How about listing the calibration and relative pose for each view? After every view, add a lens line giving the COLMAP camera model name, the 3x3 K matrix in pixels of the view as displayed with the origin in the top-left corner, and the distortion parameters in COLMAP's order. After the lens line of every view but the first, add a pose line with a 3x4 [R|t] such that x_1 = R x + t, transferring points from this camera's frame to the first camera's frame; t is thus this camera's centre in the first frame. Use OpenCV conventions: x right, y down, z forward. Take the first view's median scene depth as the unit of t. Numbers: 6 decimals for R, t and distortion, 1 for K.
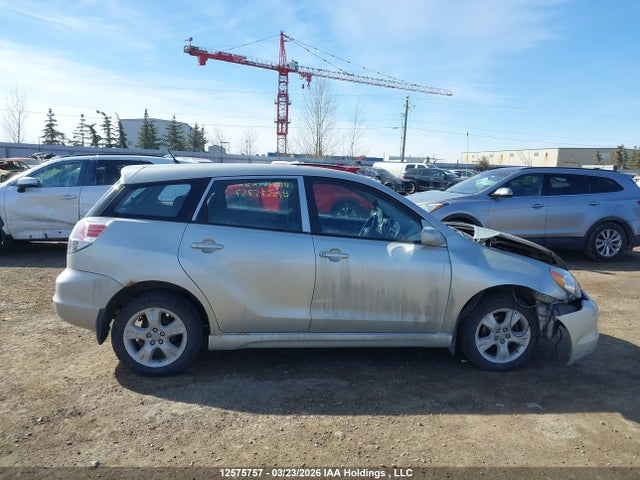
lens RADIAL K [[475.9, 0, 320.0], [0, 475.9, 240.0], [0, 0, 1]] dist [0.005603, 0.000388]
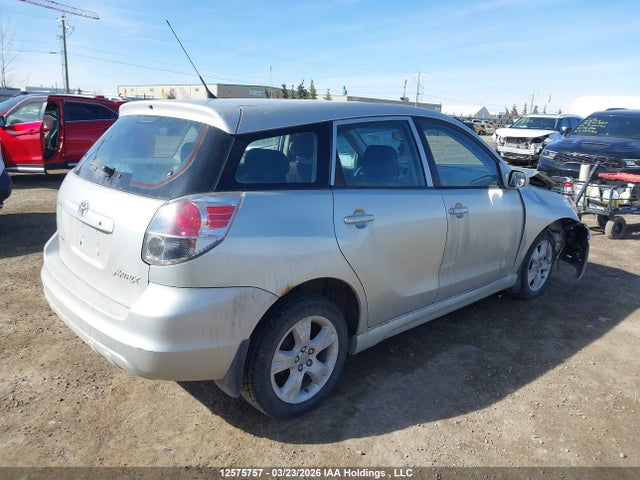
lens RADIAL K [[475.9, 0, 320.0], [0, 475.9, 240.0], [0, 0, 1]] dist [0.005603, 0.000388]
pose [[0.809470, -0.149743, 0.567746, -0.689873], [0.073933, 0.985232, 0.154443, -0.070206], [-0.582488, -0.083041, 0.808586, 0.443127]]
